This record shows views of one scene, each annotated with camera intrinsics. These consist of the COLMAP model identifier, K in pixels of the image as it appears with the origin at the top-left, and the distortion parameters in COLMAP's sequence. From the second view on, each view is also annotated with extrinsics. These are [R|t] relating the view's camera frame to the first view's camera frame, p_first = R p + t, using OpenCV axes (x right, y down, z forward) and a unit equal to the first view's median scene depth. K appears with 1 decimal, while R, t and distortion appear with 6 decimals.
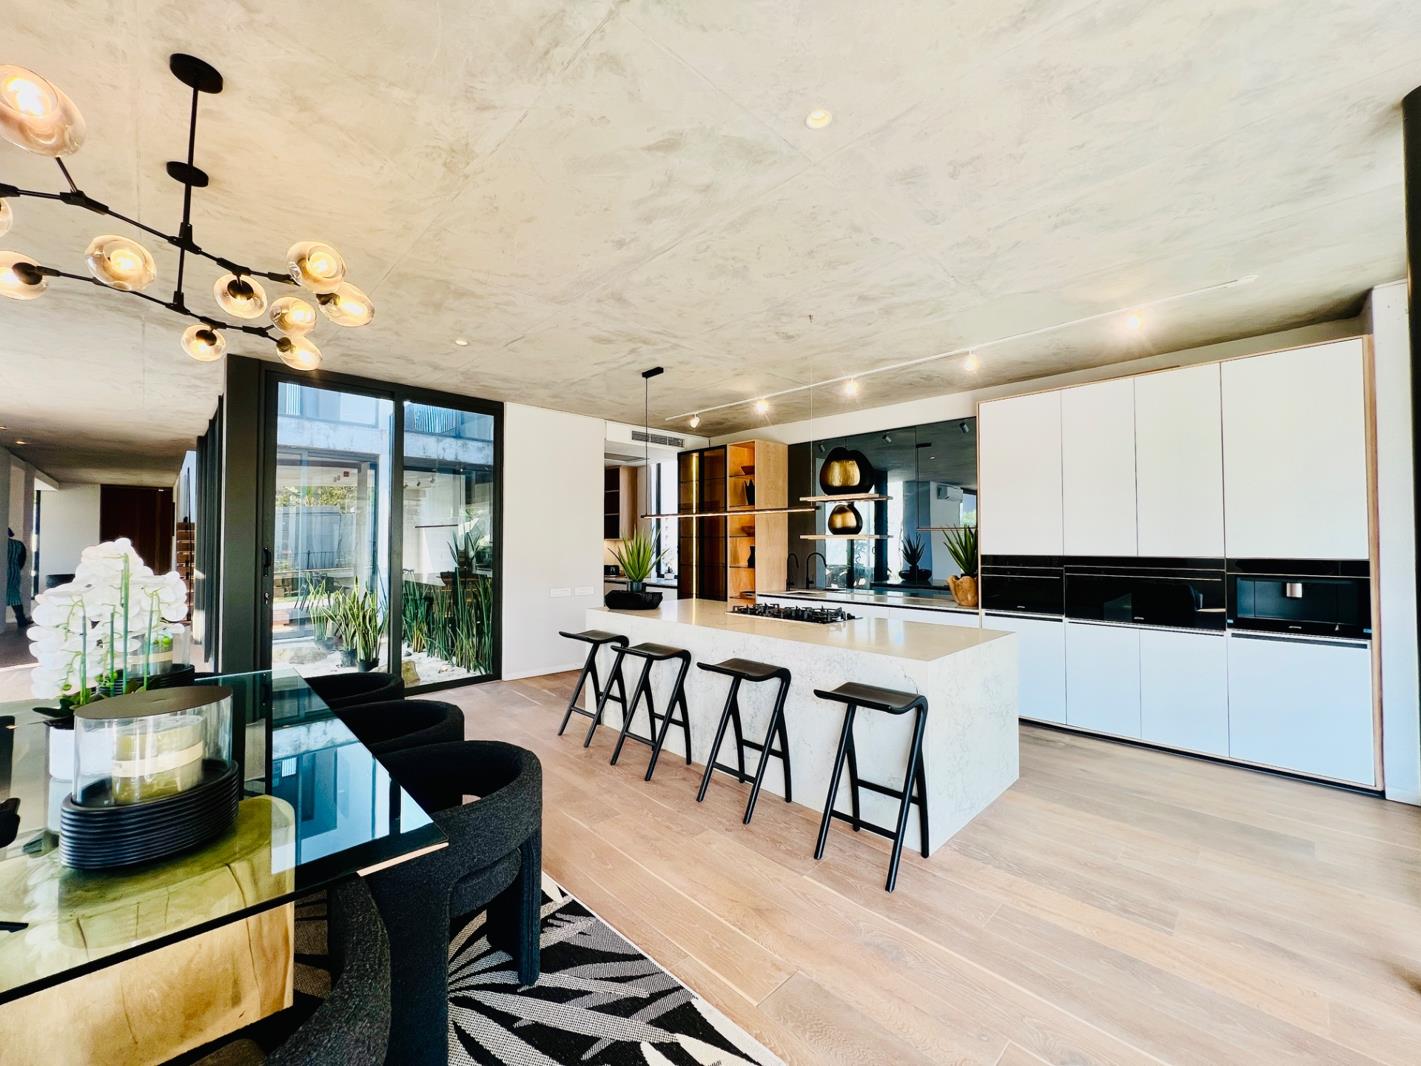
lens RADIAL K [[570.5, 0, 703.8], [0, 570.5, 532.1], [0, 0, 1]] dist [0.003473, 0.000023]
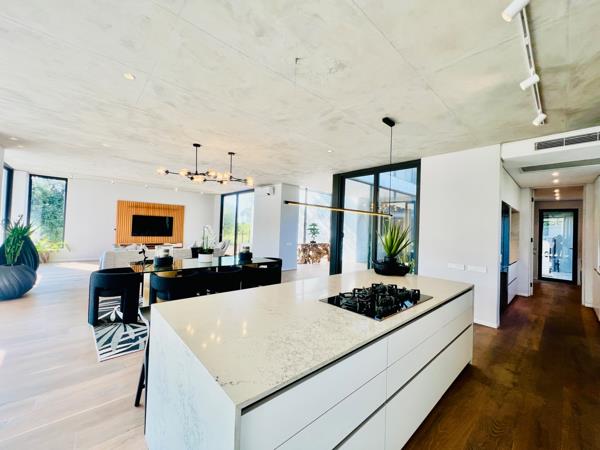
lens RADIAL K [[240.9, 0, 298.9], [0, 240.9, 221.9], [0, 0, 1]] dist [0.003473, 0.000023]
pose [[-0.025420, -0.030724, -0.999205, 0.632316], [-0.020719, 0.999329, -0.030200, 0.019761], [0.999462, 0.019935, -0.026040, 0.868301]]
